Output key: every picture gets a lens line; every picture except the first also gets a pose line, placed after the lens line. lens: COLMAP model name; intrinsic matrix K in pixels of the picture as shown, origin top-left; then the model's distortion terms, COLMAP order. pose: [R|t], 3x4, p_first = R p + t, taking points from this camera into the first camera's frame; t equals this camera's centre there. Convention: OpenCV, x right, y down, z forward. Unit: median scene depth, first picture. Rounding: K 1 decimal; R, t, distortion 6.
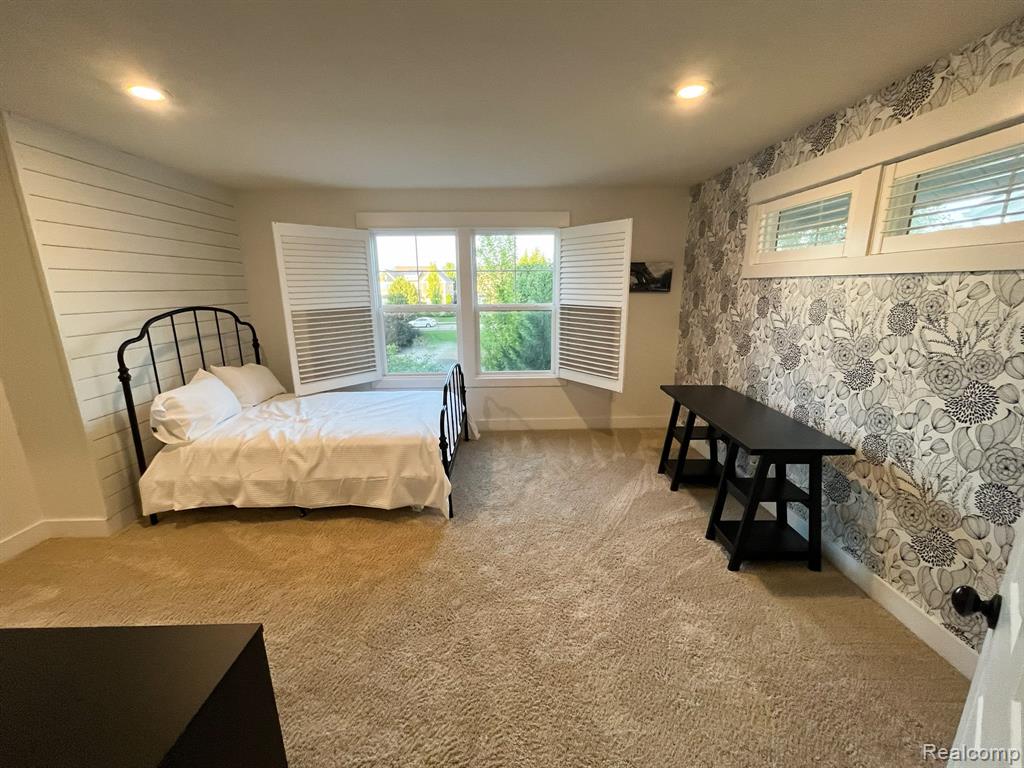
lens RADIAL K [[419.6, 0, 510.2], [0, 419.6, 384.8], [0, 0, 1]] dist [-0.002106, 0.000012]
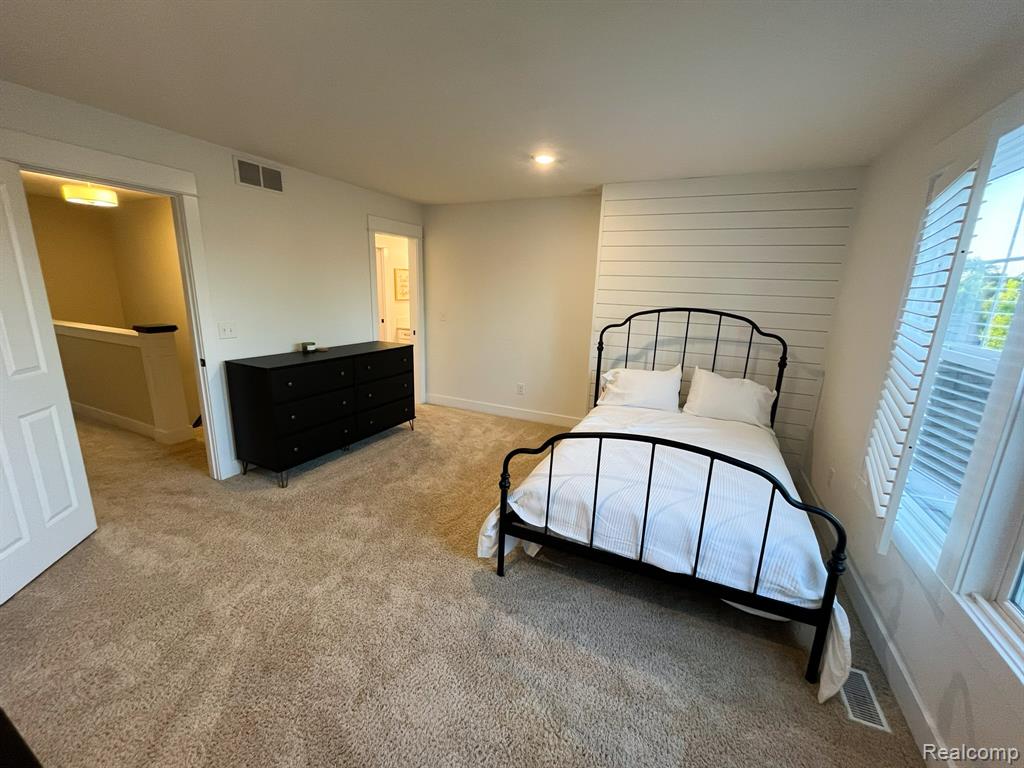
lens RADIAL K [[419.6, 0, 510.2], [0, 419.6, 382.7], [0, 0, 1]] dist [-0.002106, 0.000012]
pose [[-0.446800, 0.205634, -0.870681, 0.449243], [-0.227487, 0.915122, 0.332867, -0.282349], [0.865228, 0.346794, -0.362098, 1.132236]]
